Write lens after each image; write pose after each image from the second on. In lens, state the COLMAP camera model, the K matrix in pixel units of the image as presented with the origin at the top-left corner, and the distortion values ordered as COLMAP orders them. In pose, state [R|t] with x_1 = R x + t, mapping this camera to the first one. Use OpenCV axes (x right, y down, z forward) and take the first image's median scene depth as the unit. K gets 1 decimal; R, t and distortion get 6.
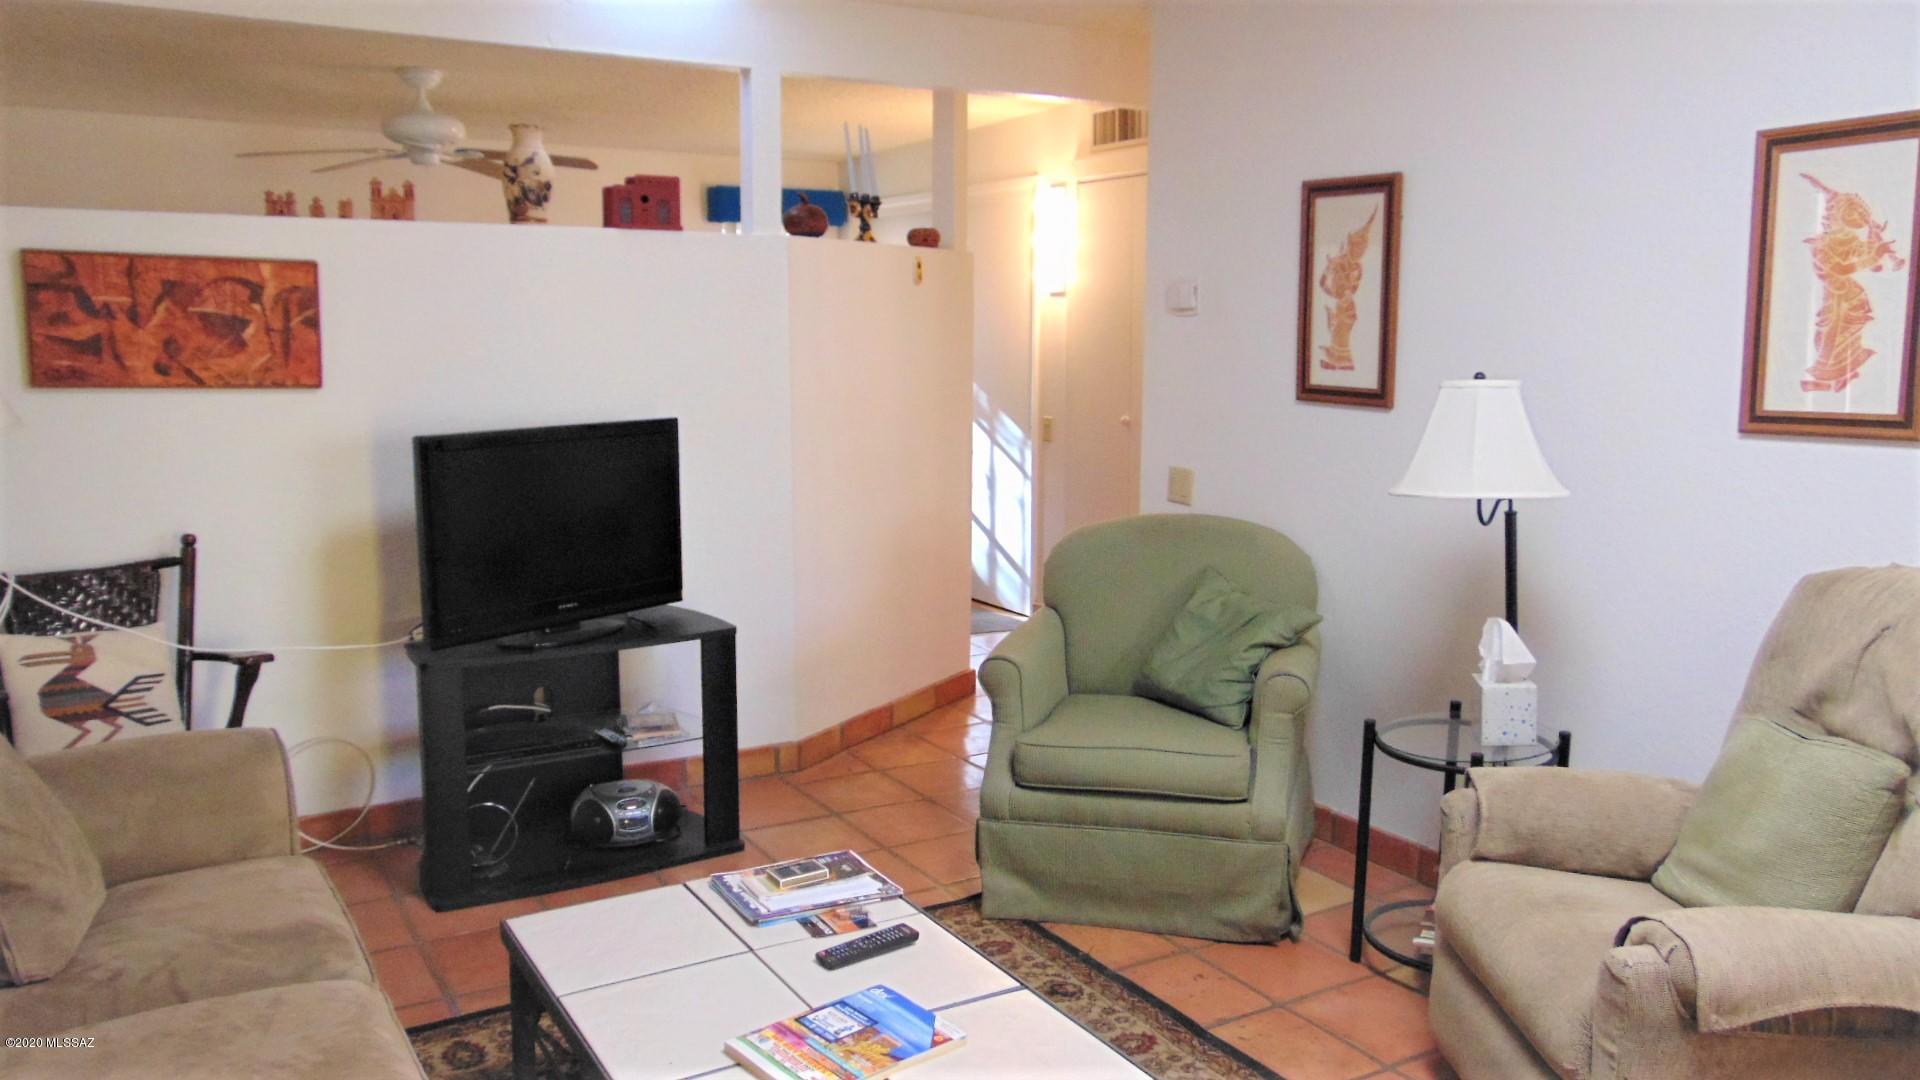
lens RADIAL K [[1429.5, 0, 954.1], [0, 1429.5, 522.6], [0, 0, 1]] dist [-0.038465, 0.061597]
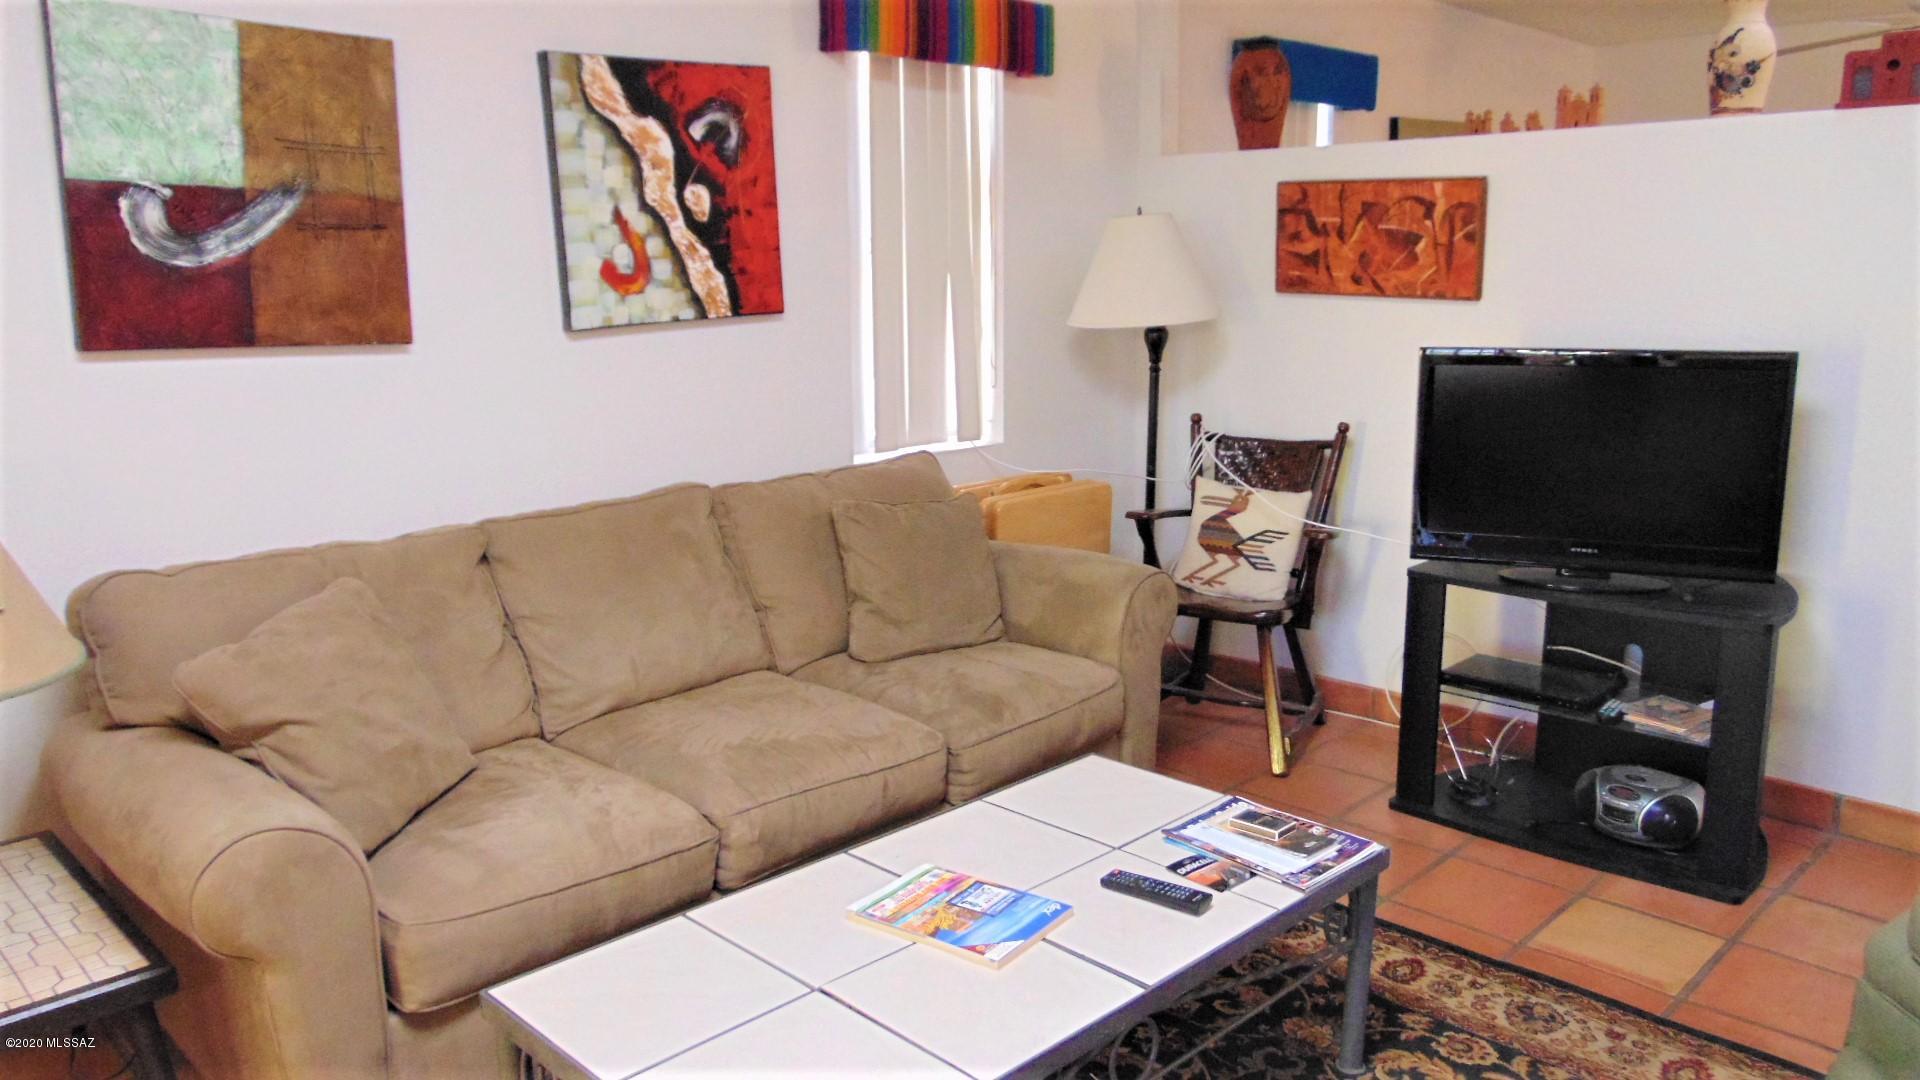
lens RADIAL K [[1429.5, 0, 953.9], [0, 1429.5, 533.3], [0, 0, 1]] dist [-0.038465, 0.061597]
pose [[0.237037, 0.181280, -0.954437, 0.513149], [-0.122126, 0.980203, 0.155844, -0.045892], [0.963794, 0.079621, 0.254484, 0.403126]]
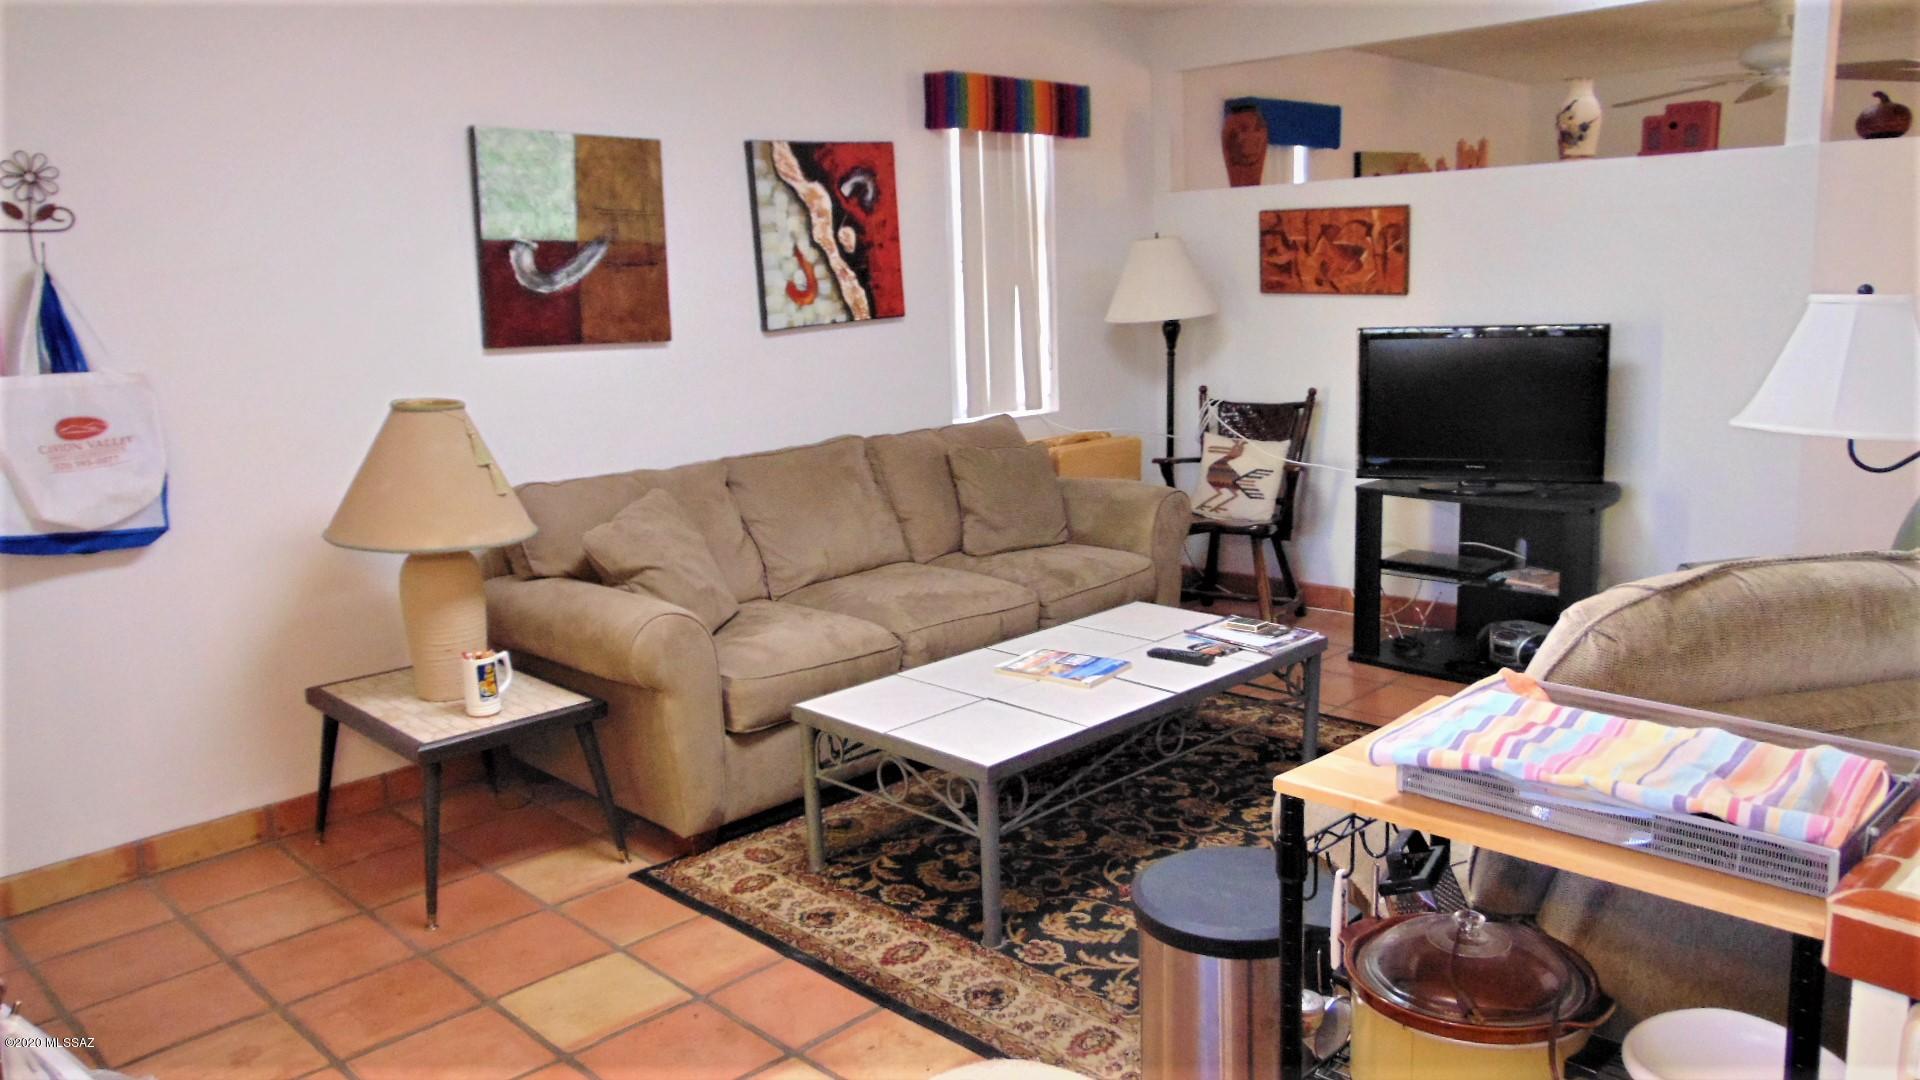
lens RADIAL K [[1429.5, 0, 955.2], [0, 1429.5, 532.7], [0, 0, 1]] dist [-0.038465, 0.061597]
pose [[0.229886, 0.166799, -0.958817, 0.904064], [-0.097089, 0.984219, 0.147940, -0.029288], [0.968363, 0.059082, 0.242453, 0.246253]]
